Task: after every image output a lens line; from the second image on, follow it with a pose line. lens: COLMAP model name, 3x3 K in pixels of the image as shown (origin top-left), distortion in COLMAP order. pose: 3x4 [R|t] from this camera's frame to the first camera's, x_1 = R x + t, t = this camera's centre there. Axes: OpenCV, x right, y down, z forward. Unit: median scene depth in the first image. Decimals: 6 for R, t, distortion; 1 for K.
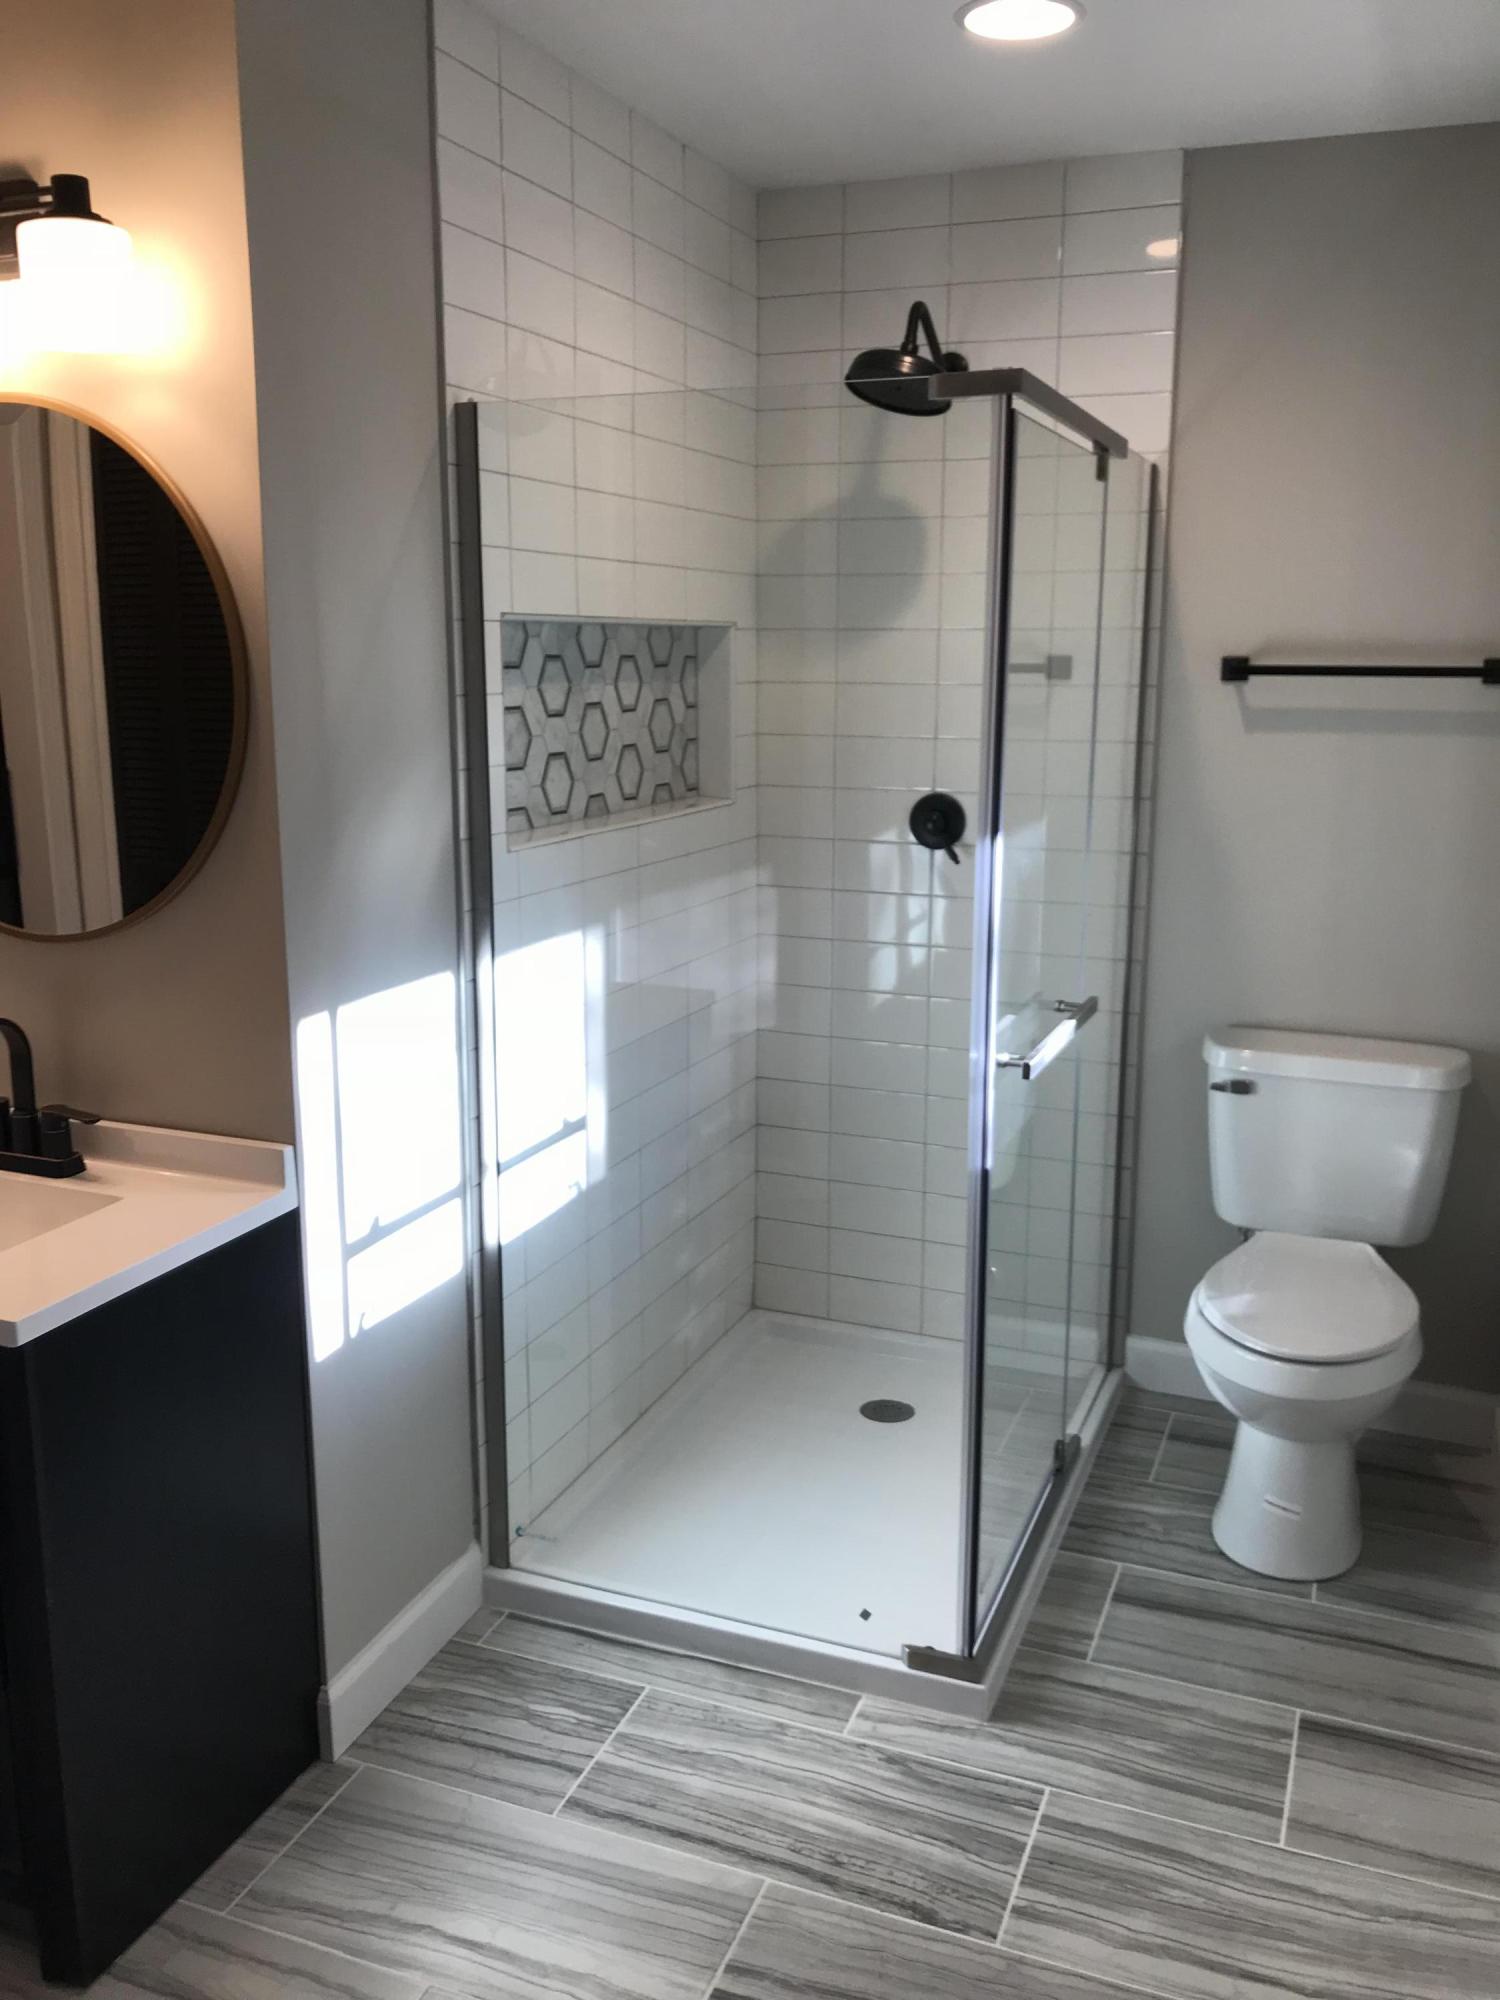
lens RADIAL K [[1634.1, 0, 746.3], [0, 1634.1, 967.0], [0, 0, 1]] dist [0.007108, -0.000221]
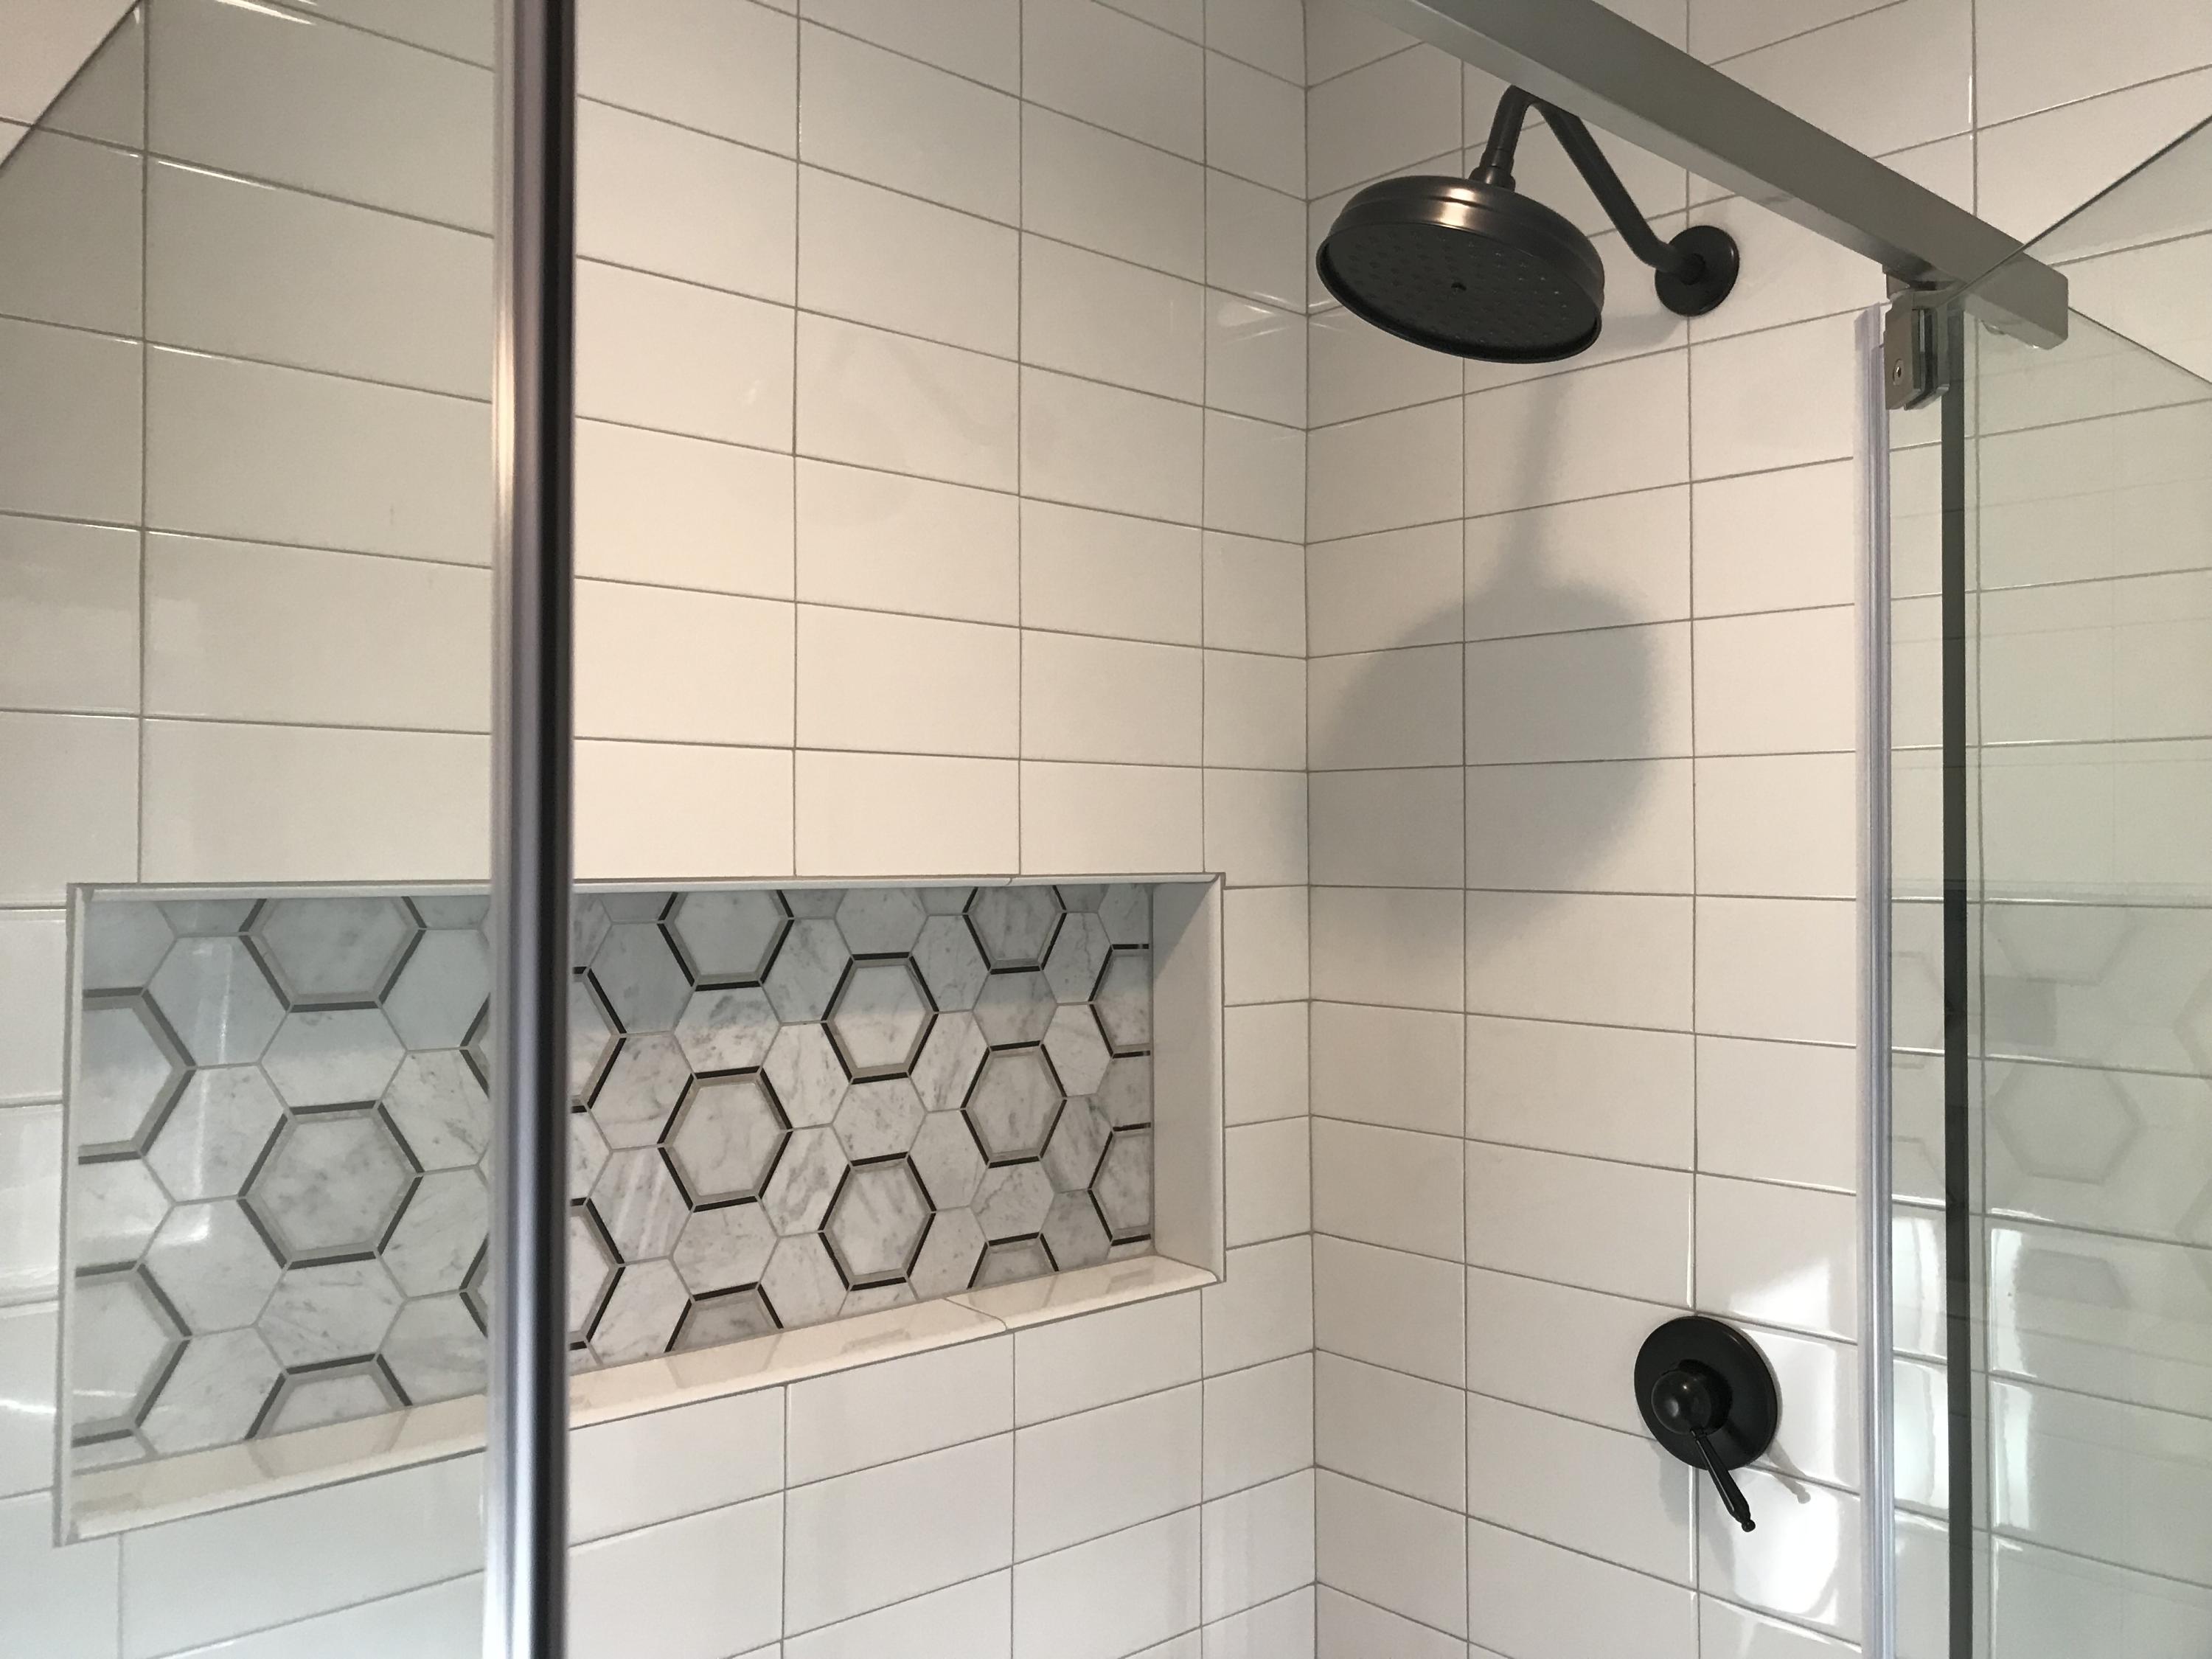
lens RADIAL K [[1785.1, 0, 1106.0], [0, 1785.1, 829.5], [0, 0, 1]] dist [0.106225, -0.275500]
pose [[0.899342, -0.006680, -0.437195, 0.209077], [-0.082214, 0.979466, -0.184085, -0.152276], [0.429447, 0.201499, 0.880326, 0.650074]]
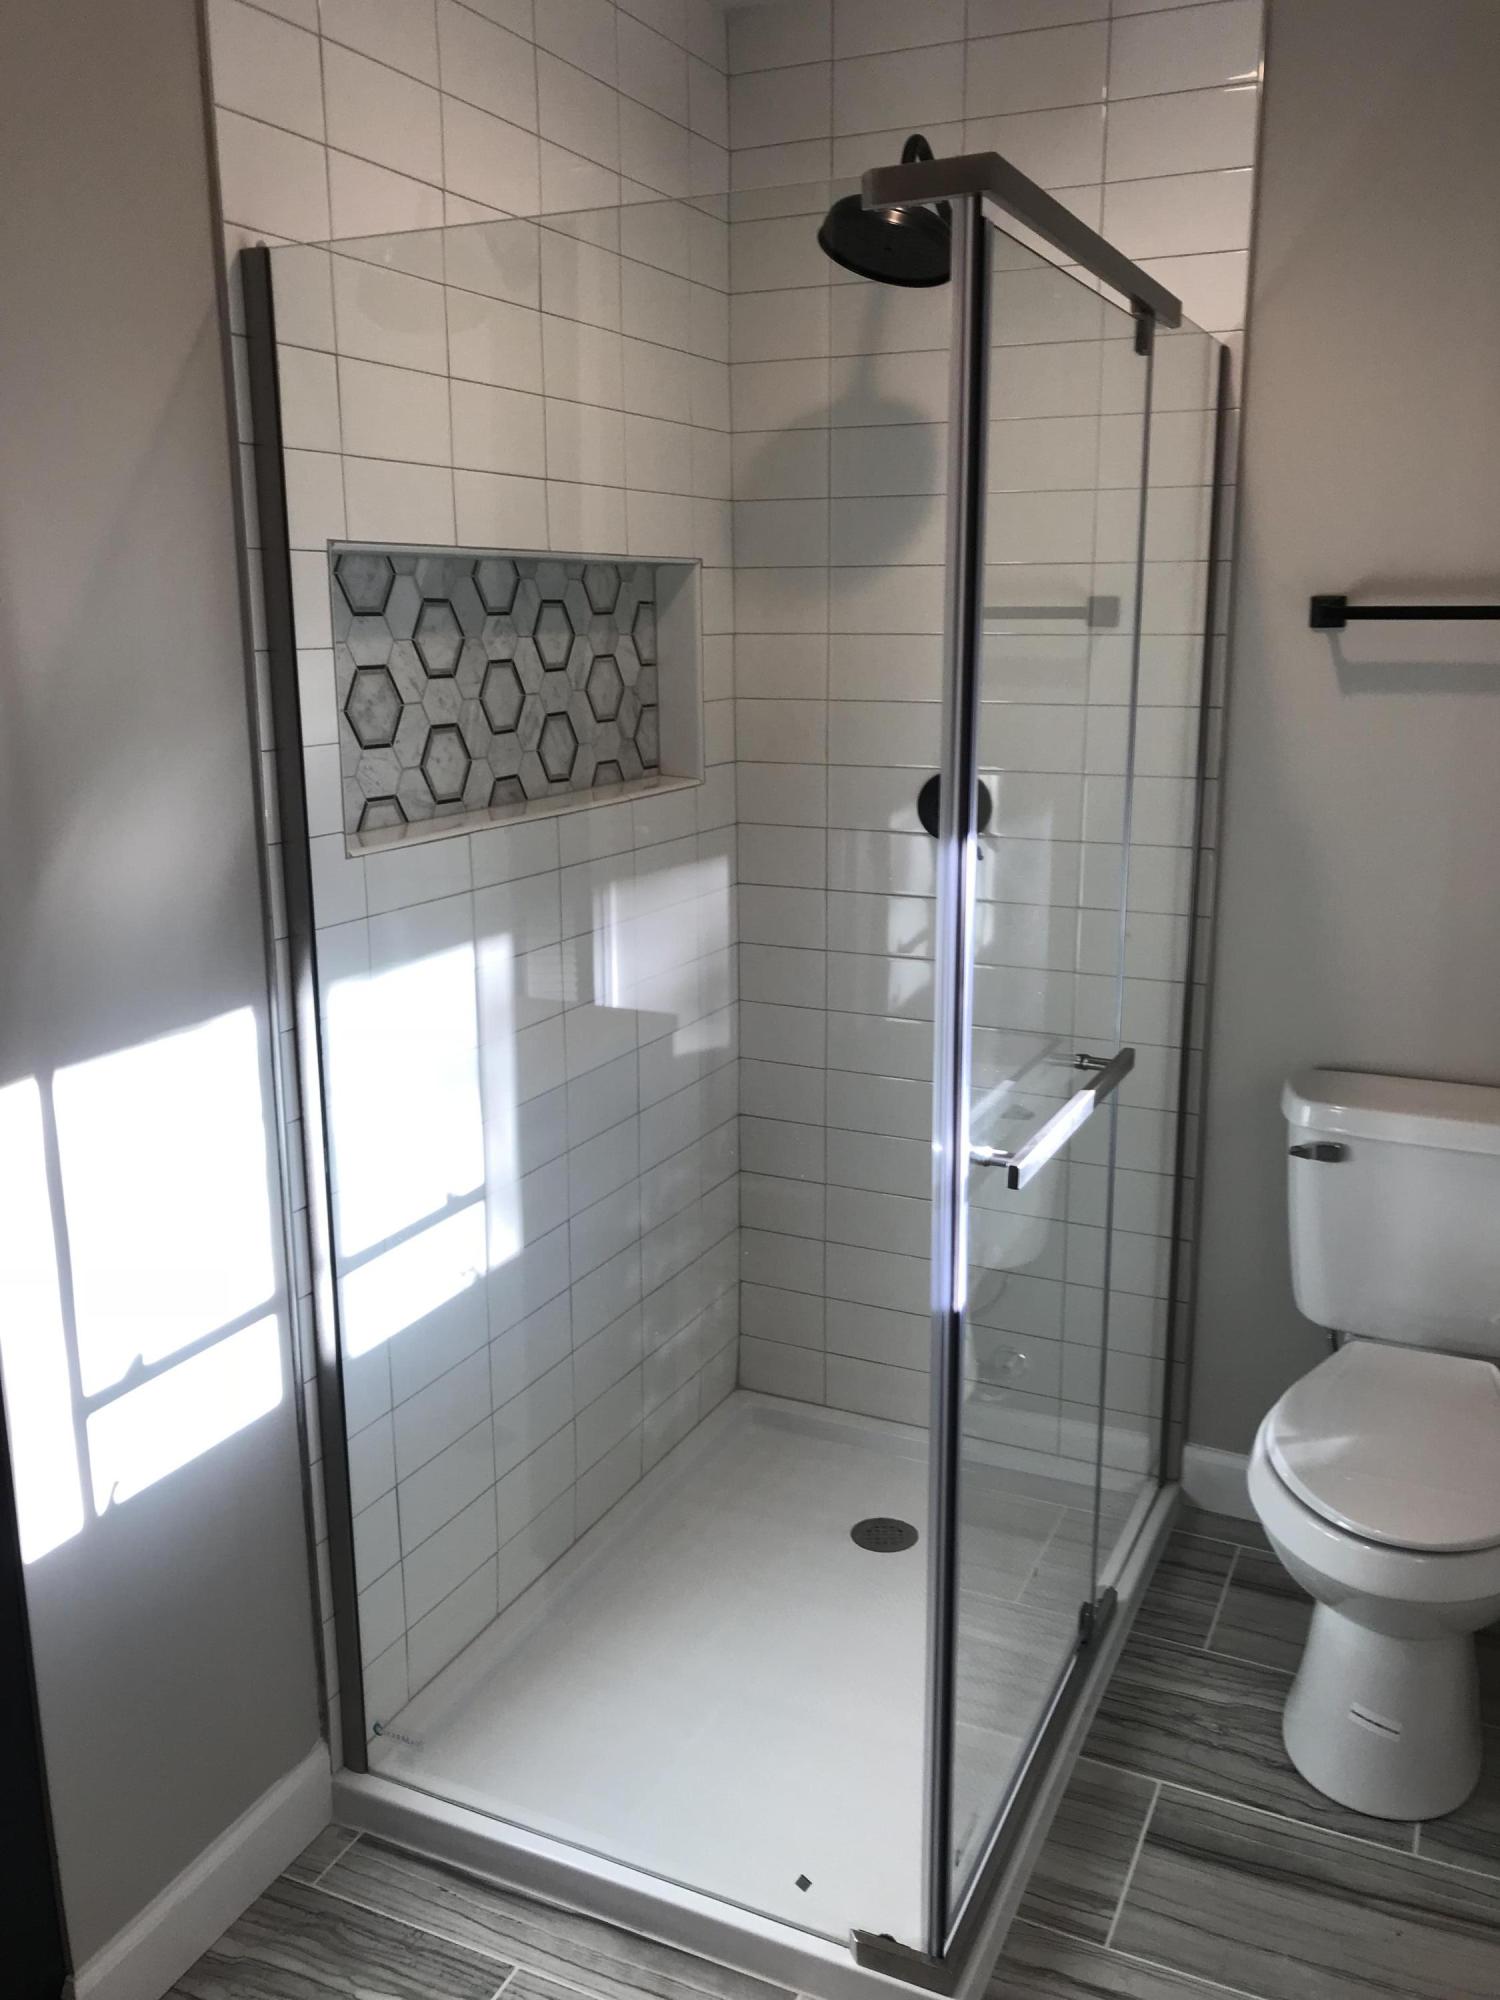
lens RADIAL K [[1633.0, 0, 764.1], [0, 1633.0, 972.9], [0, 0, 1]] dist [-0.026918, 0.063884]
pose [[0.998640, 0.003996, -0.051983, 0.078551], [-0.002562, 0.999615, 0.027618, -0.034458], [0.052073, -0.027447, 0.998266, 0.228049]]
